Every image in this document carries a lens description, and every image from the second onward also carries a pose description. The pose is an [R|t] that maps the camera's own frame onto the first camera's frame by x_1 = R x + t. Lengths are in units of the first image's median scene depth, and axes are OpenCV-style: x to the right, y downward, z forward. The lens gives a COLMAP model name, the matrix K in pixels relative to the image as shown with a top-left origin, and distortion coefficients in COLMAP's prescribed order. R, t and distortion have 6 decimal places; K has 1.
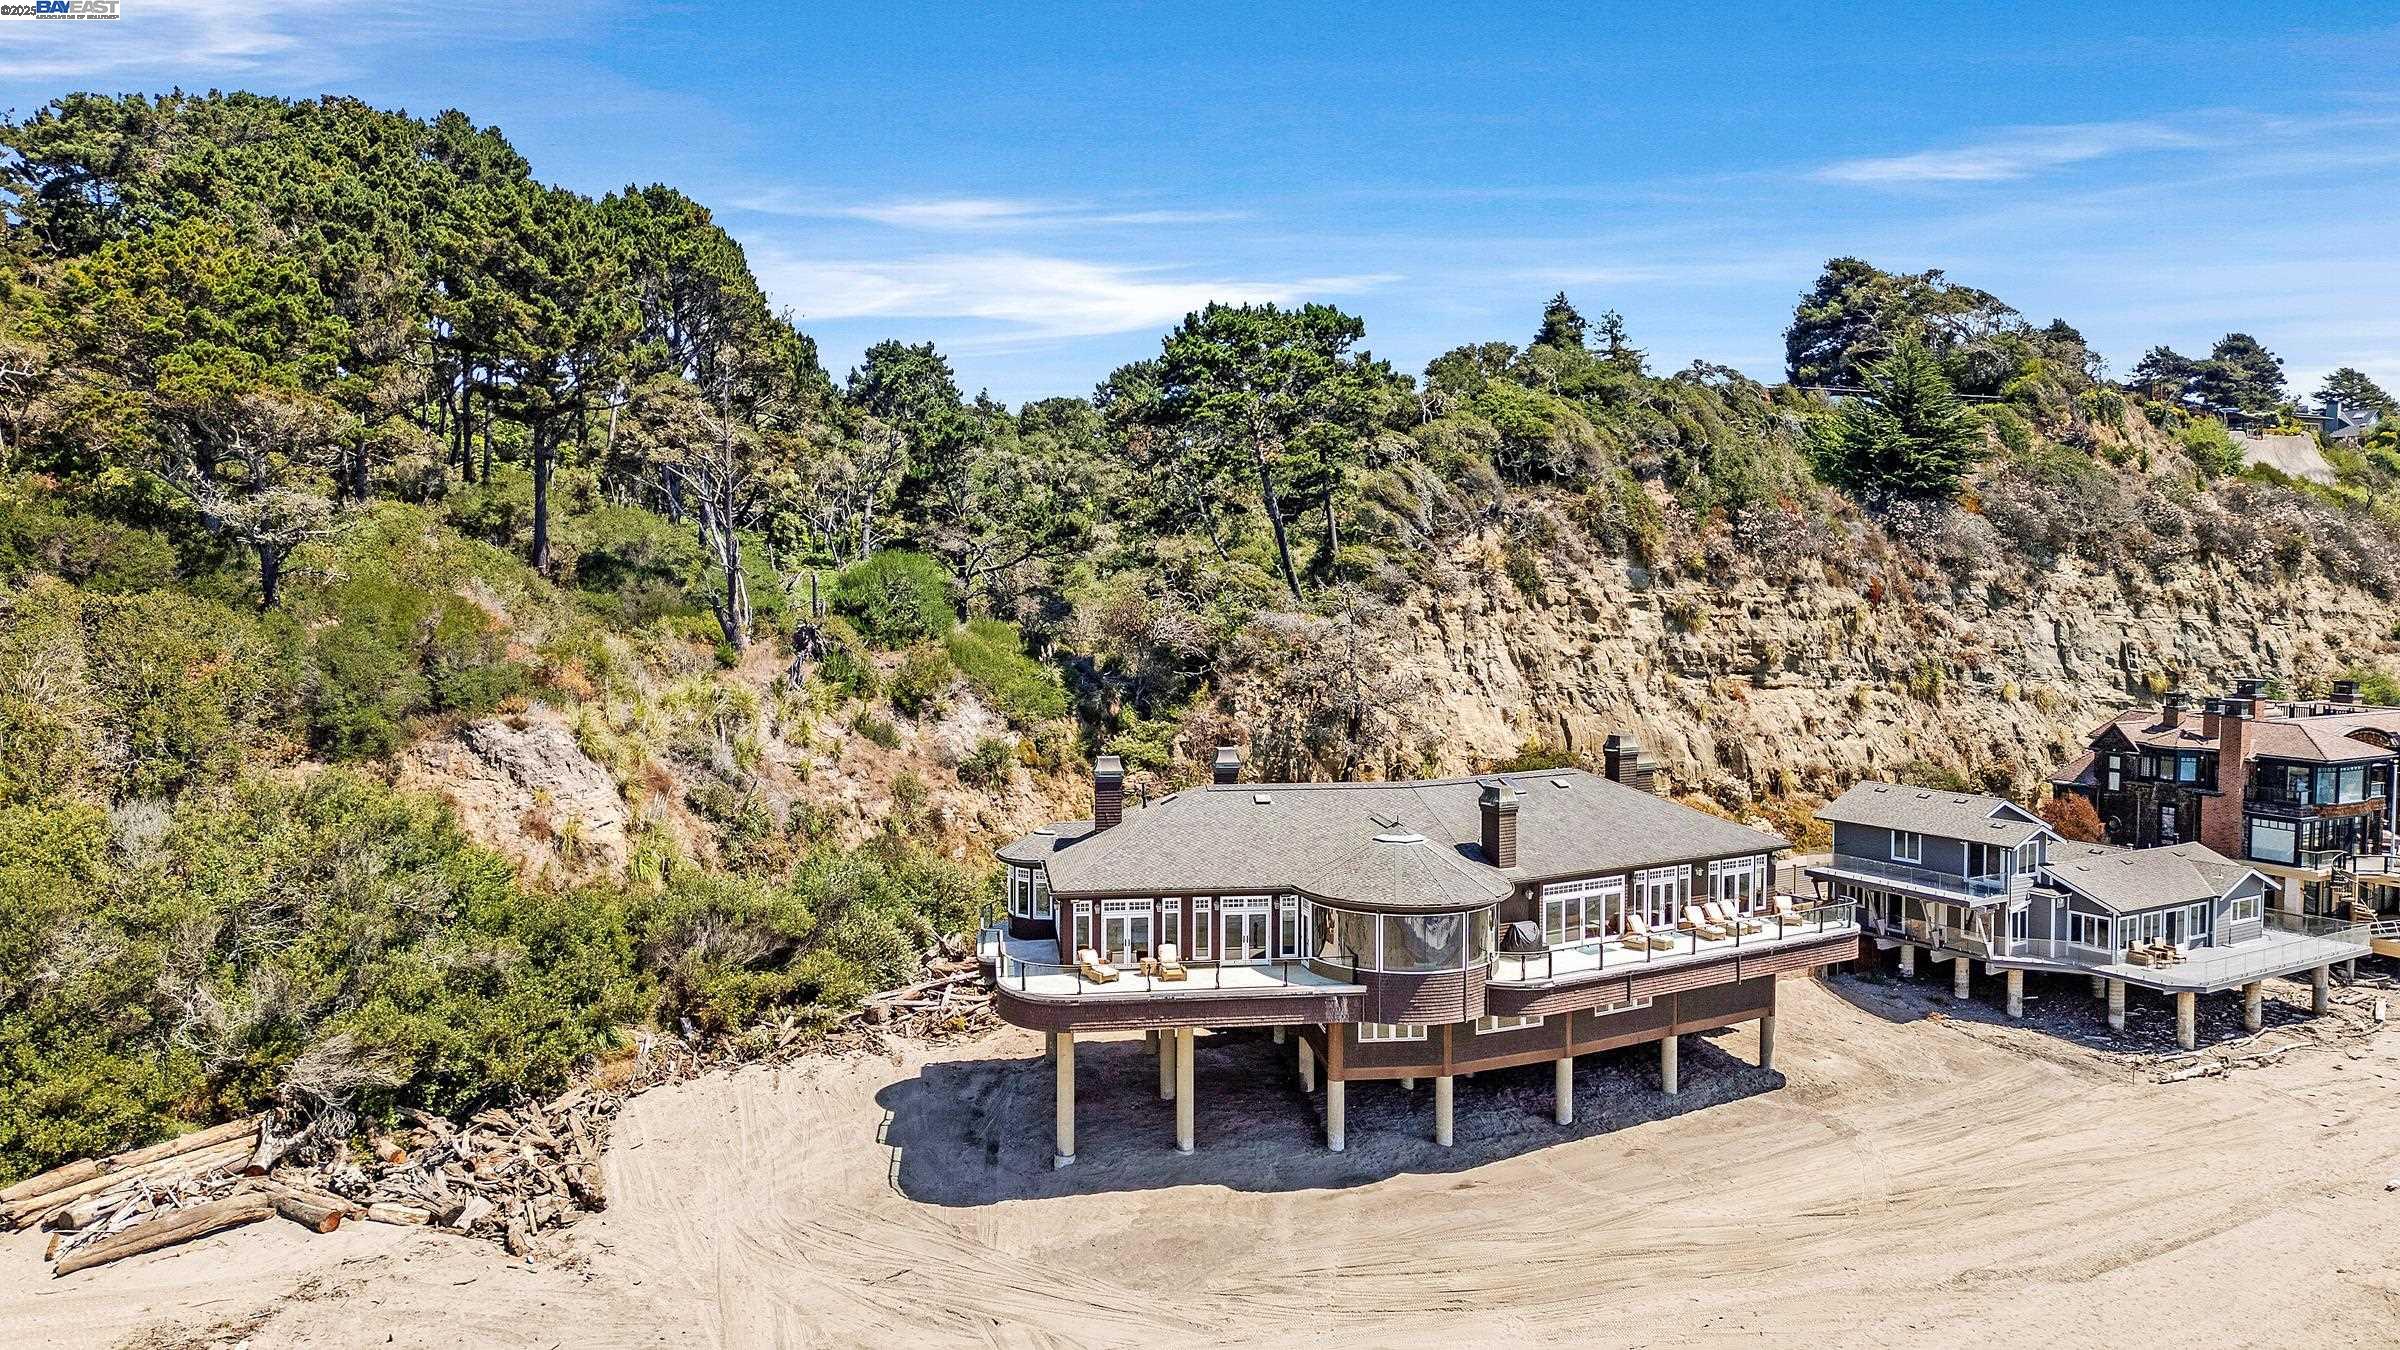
lens RADIAL K [[1663.3, 0, 1204.6], [0, 1663.3, 680.3], [0, 0, 1]] dist [0.125111, -0.094836]
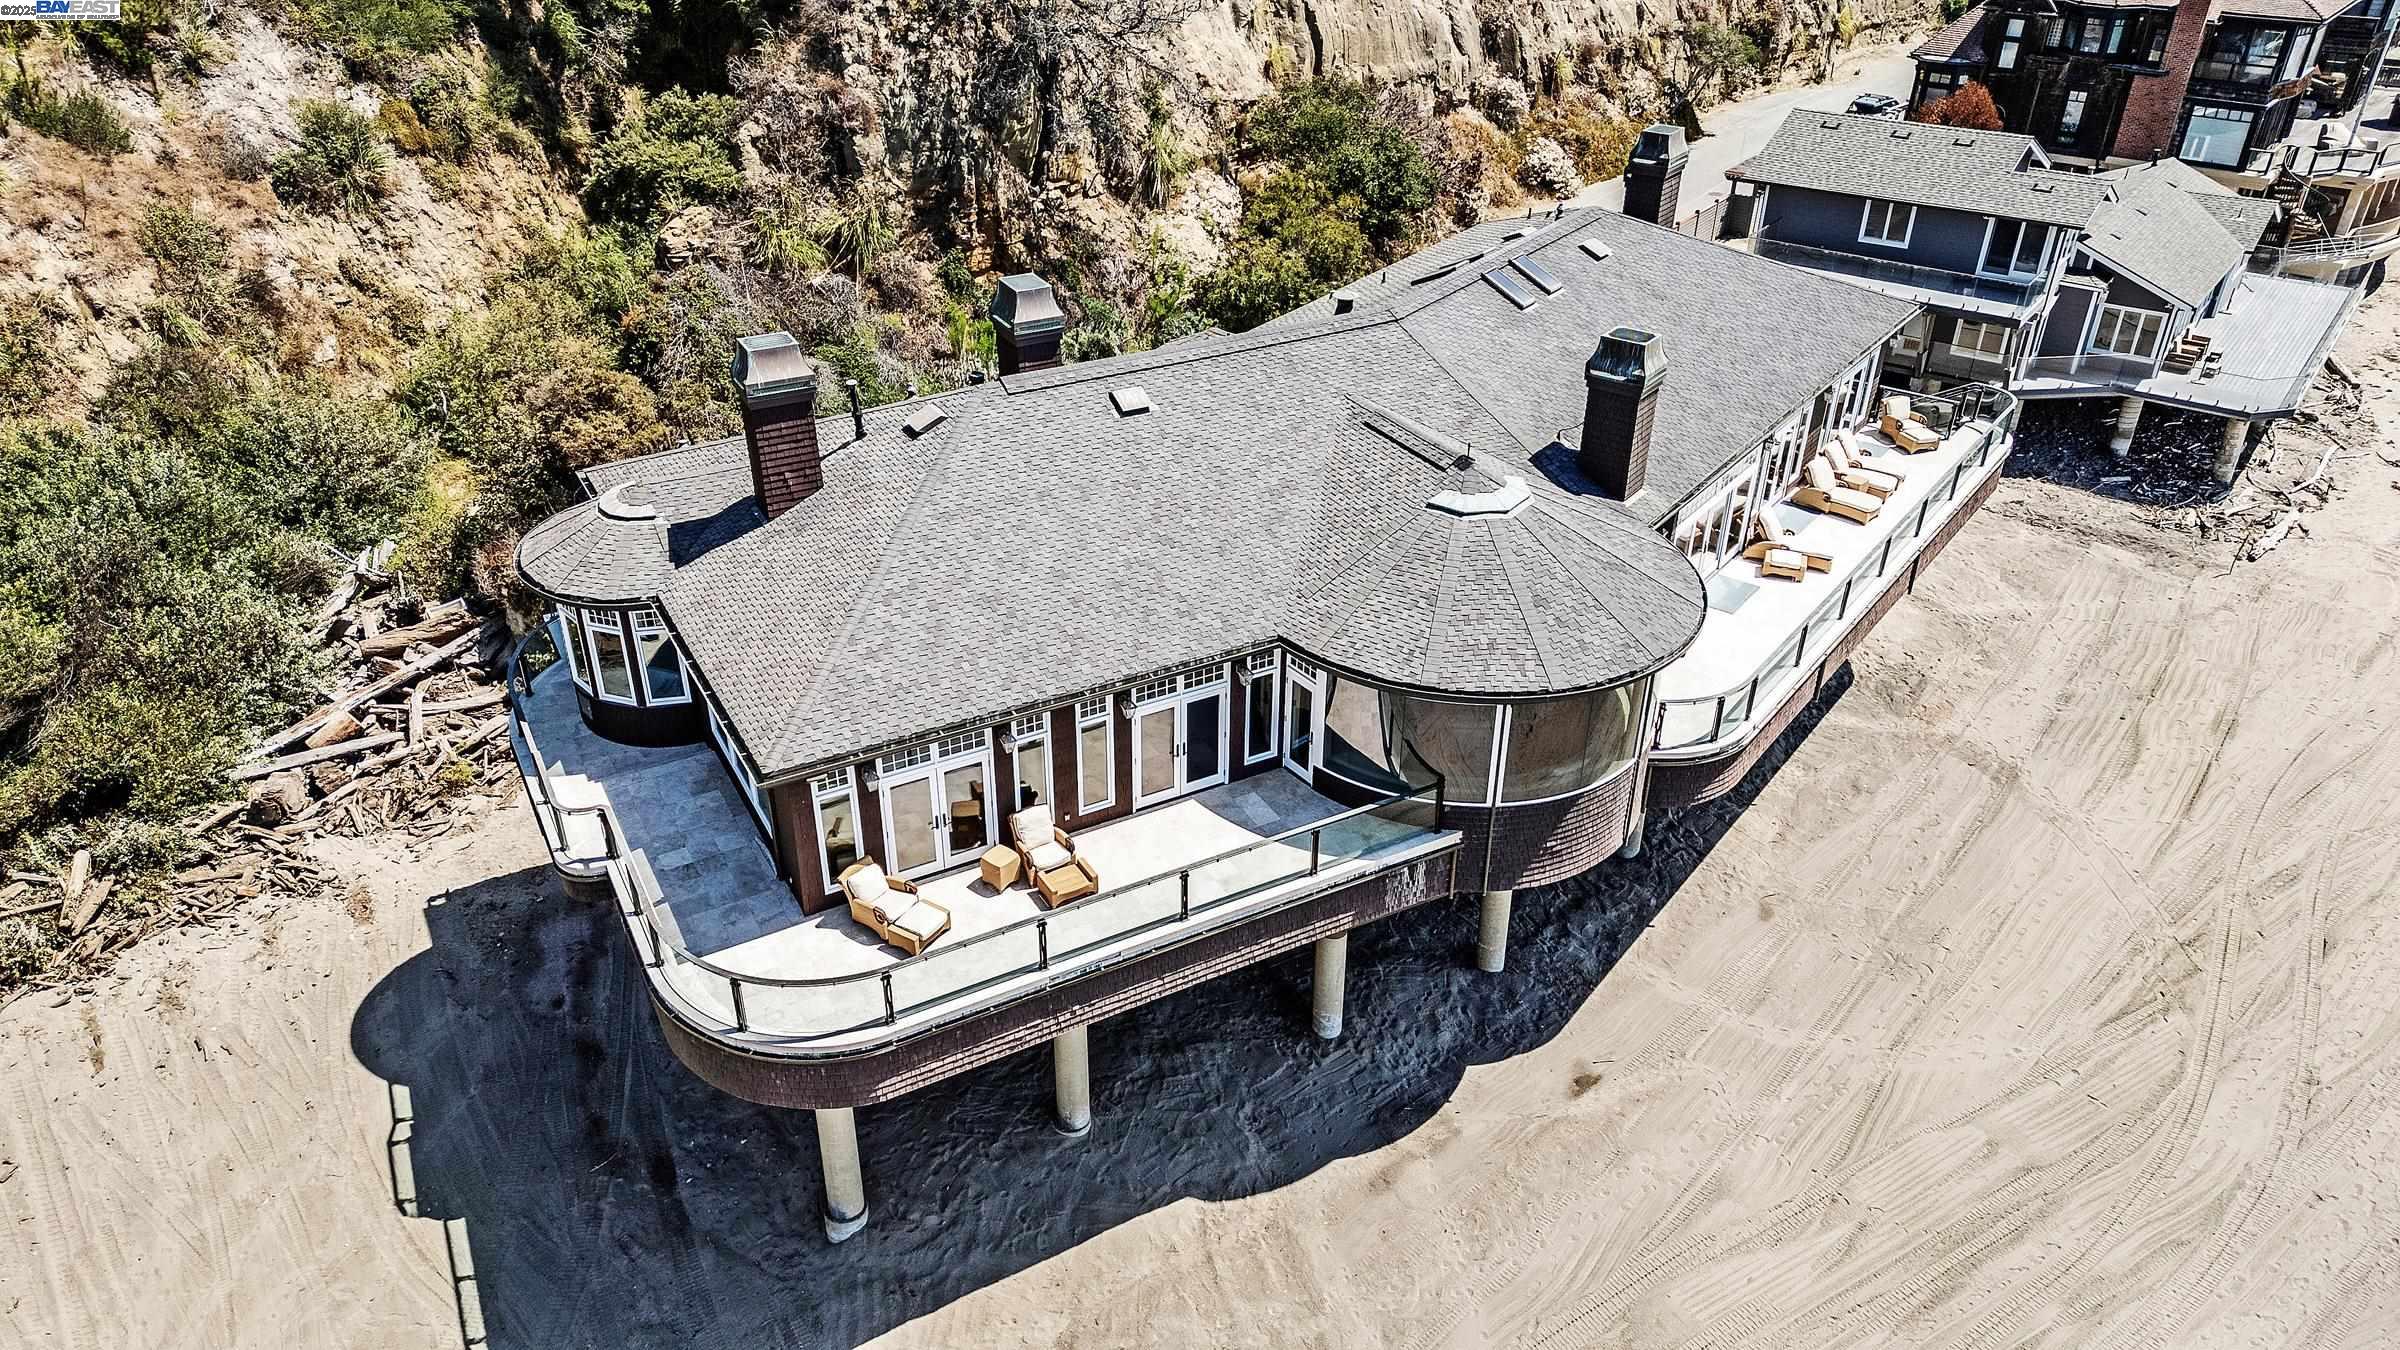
lens RADIAL K [[1663.3, 0, 1204.6], [0, 1663.3, 680.3], [0, 0, 1]] dist [0.125111, -0.094836]
pose [[0.935923, -0.179027, 0.303311, -0.070982], [0.022432, 0.889729, 0.455938, -0.049654], [-0.351489, -0.419919, 0.836734, 0.409136]]
